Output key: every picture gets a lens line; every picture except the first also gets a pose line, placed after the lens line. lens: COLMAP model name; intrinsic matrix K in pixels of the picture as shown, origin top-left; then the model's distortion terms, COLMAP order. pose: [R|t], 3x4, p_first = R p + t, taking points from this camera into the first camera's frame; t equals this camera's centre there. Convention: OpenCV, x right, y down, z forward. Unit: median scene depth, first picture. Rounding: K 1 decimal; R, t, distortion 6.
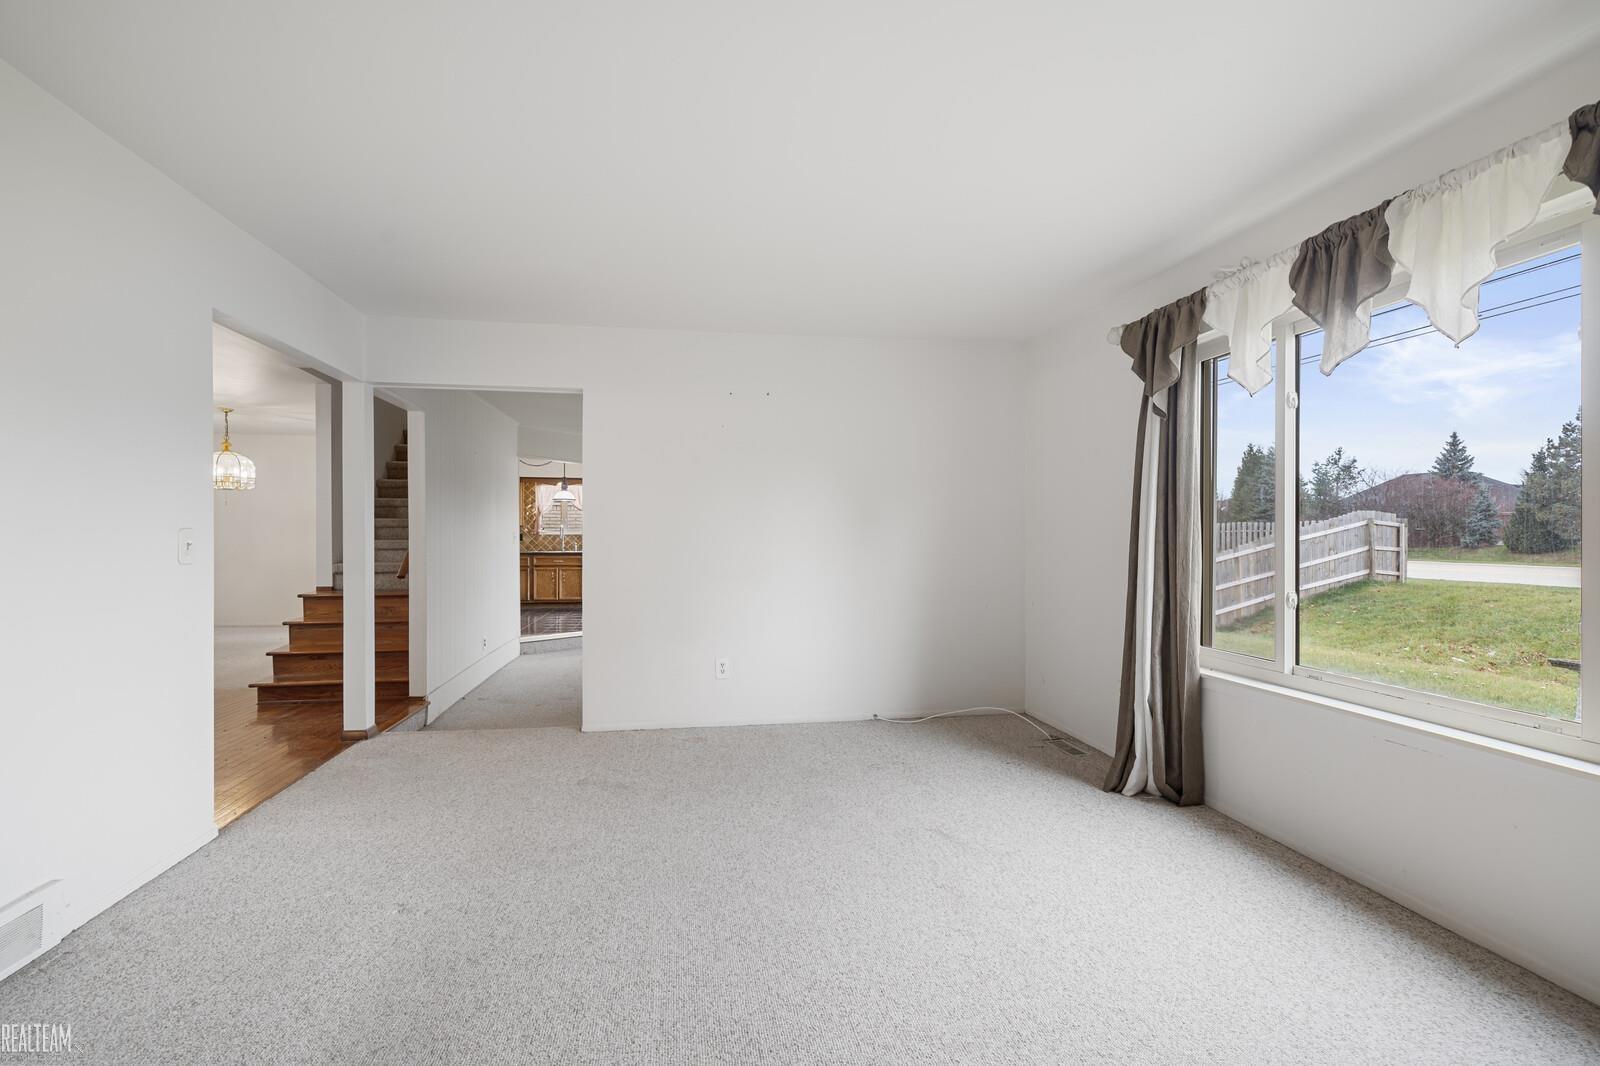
lens RADIAL K [[734.4, 0, 802.9], [0, 734.4, 533.8], [0, 0, 1]] dist [0.000600, 0.000893]
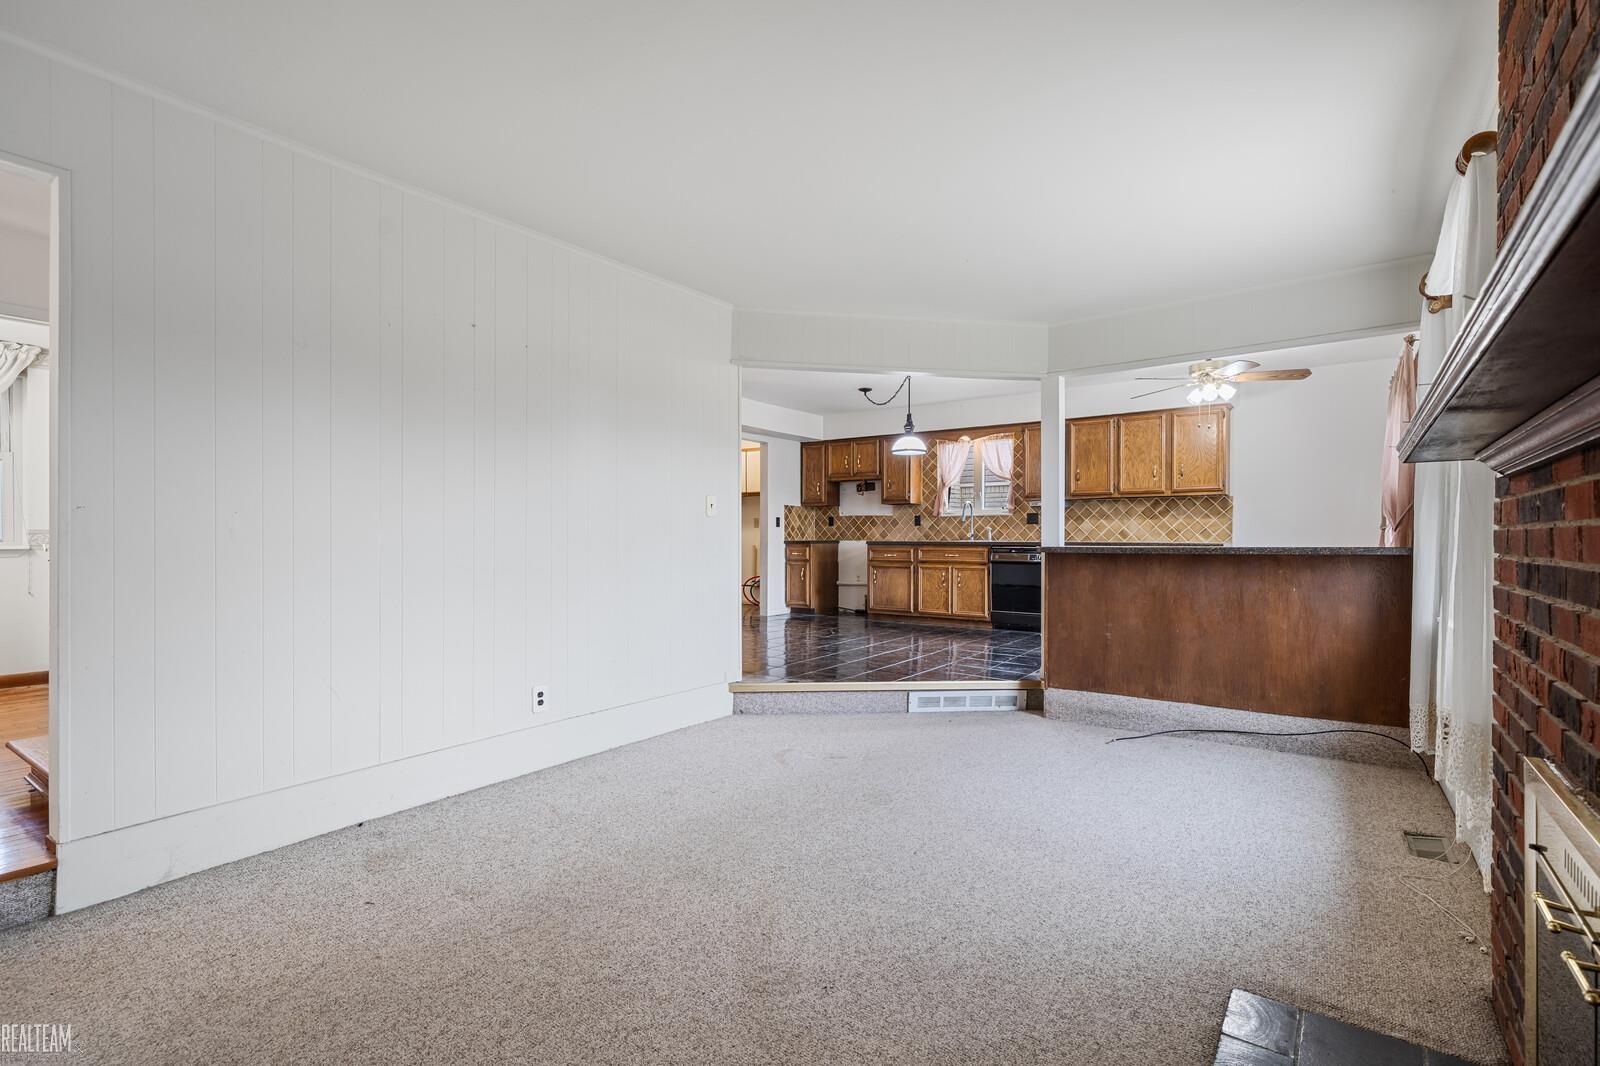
lens RADIAL K [[733.6, 0, 800.7], [0, 733.6, 541.6], [0, 0, 1]] dist [-0.000691, 0.000174]
pose [[0.695936, 0.003812, -0.718094, 0.040094], [0.004257, 0.999946, 0.009433, 0.017931], [0.718091, -0.009622, 0.695882, 0.440363]]
